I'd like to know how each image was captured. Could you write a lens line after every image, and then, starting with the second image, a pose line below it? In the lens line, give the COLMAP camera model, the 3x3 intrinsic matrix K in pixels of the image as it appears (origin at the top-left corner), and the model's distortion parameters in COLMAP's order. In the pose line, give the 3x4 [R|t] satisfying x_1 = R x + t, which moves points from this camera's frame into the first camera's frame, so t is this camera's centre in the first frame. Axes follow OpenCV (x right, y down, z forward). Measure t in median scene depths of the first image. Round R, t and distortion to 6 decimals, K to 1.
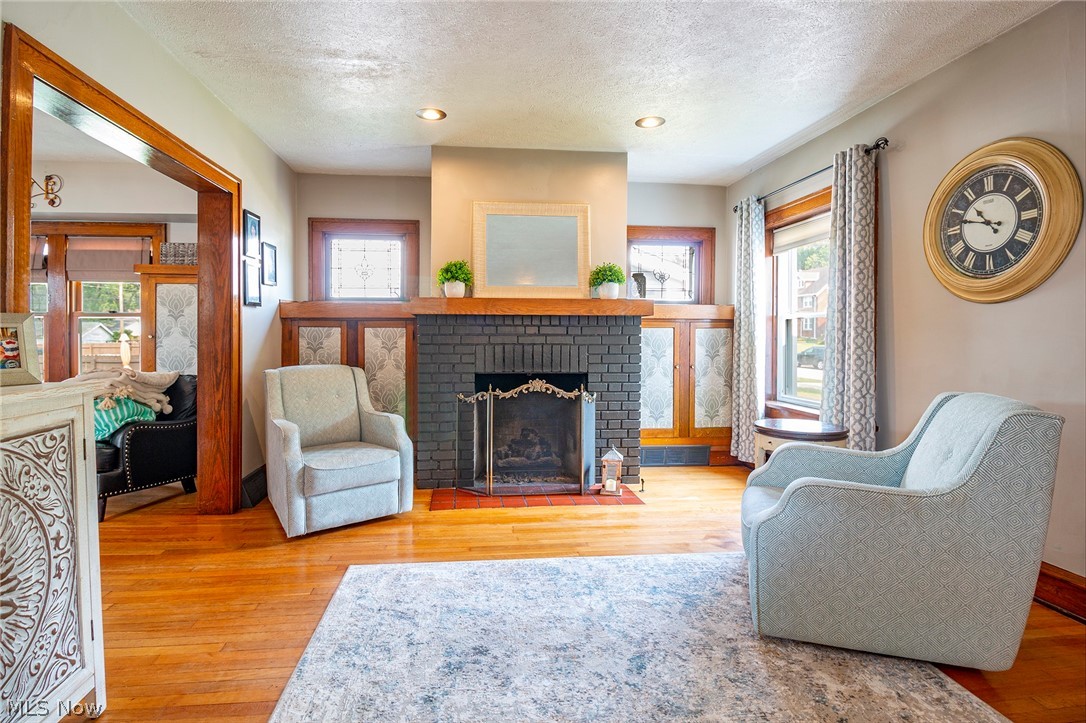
lens RADIAL K [[512.3, 0, 513.9], [0, 512.3, 340.4], [0, 0, 1]] dist [-0.002878, -0.001619]
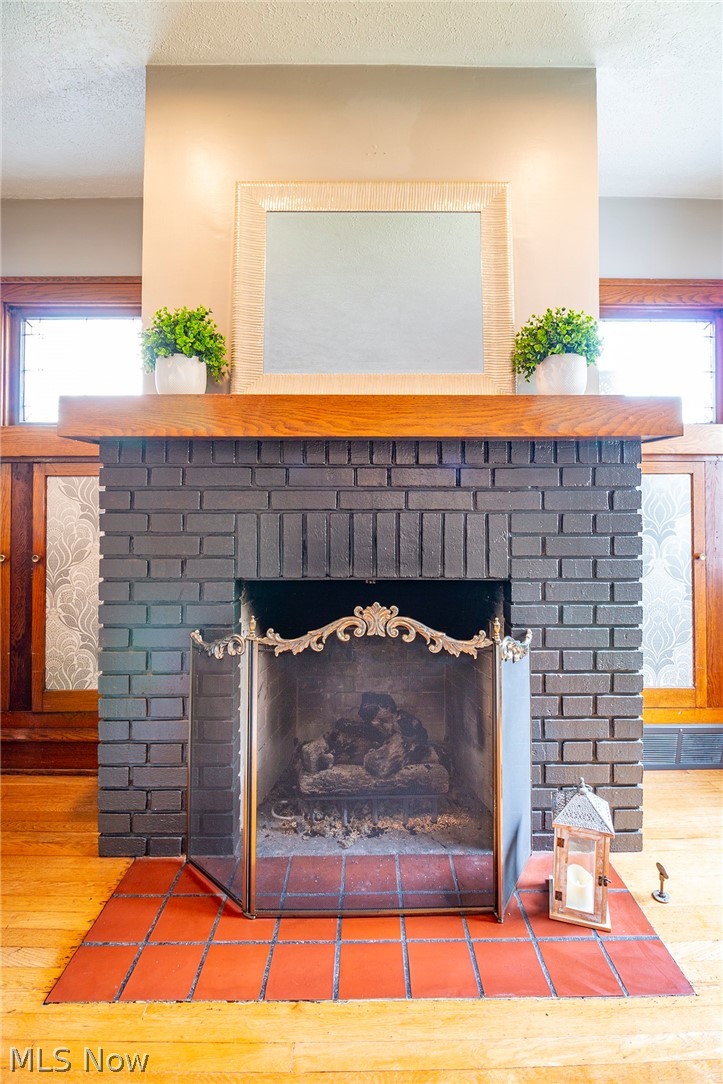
lens RADIAL K [[511.4, 0, 367.0], [0, 511.4, 486.8], [0, 0, 1]] dist [-0.002878, -0.001619]
pose [[0.994379, -0.006458, -0.105686, 0.074903], [0.003518, 0.999602, -0.027985, -0.000350], [0.105825, 0.027456, 0.994006, 0.586799]]
